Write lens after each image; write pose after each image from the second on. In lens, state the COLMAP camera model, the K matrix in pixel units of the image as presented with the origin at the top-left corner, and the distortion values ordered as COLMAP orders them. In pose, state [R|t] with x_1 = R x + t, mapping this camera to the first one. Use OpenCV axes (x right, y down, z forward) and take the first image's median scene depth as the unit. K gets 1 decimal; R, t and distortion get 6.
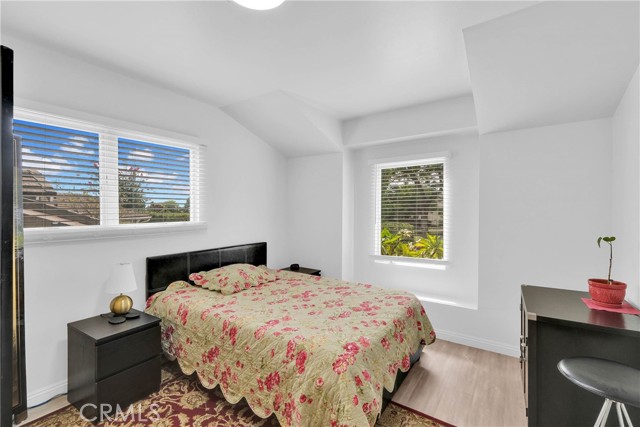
lens RADIAL K [[281.5, 0, 320.1], [0, 281.5, 209.6], [0, 0, 1]] dist [-0.004131, 0.000363]
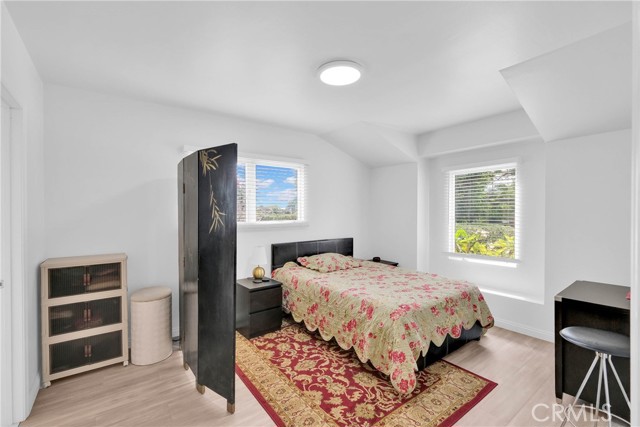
lens RADIAL K [[281.5, 0, 322.3], [0, 281.5, 213.0], [0, 0, 1]] dist [-0.004131, 0.000363]
pose [[0.948840, 0.001065, -0.315756, 0.107350], [0.000840, 0.999982, 0.005896, -0.001362], [0.315757, -0.005859, 0.948822, -0.329671]]
